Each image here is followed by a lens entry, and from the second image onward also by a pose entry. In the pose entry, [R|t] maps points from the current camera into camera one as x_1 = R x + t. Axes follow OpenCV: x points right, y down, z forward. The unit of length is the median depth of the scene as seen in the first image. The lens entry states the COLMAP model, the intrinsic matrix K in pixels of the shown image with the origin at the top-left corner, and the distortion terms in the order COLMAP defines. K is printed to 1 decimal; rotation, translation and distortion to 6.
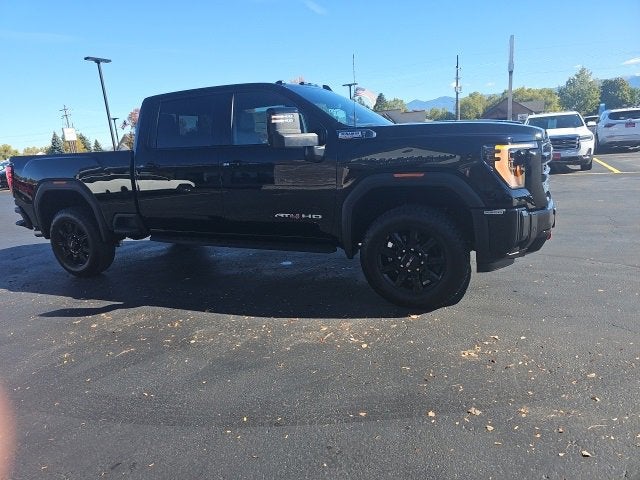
lens RADIAL K [[437.4, 0, 313.2], [0, 437.4, 240.3], [0, 0, 1]] dist [0.062725, -0.059021]
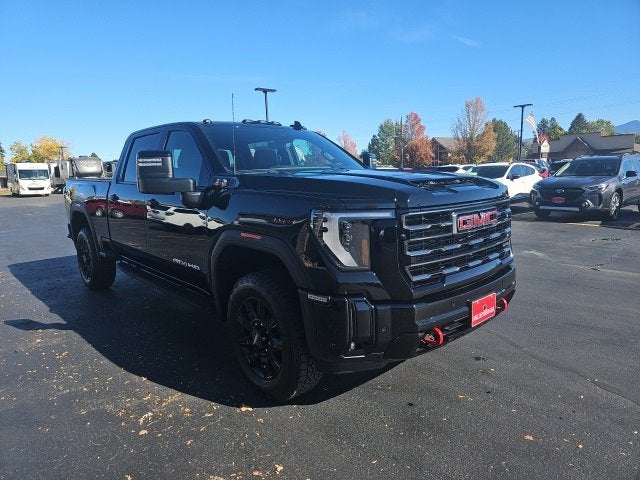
lens RADIAL K [[435.0, 0, 309.7], [0, 435.0, 236.7], [0, 0, 1]] dist [0.063803, -0.054312]
pose [[0.914158, 0.103474, -0.391929, 0.569714], [-0.123064, 0.992081, -0.025120, -0.123781], [0.386226, 0.071196, 0.919652, 0.251250]]
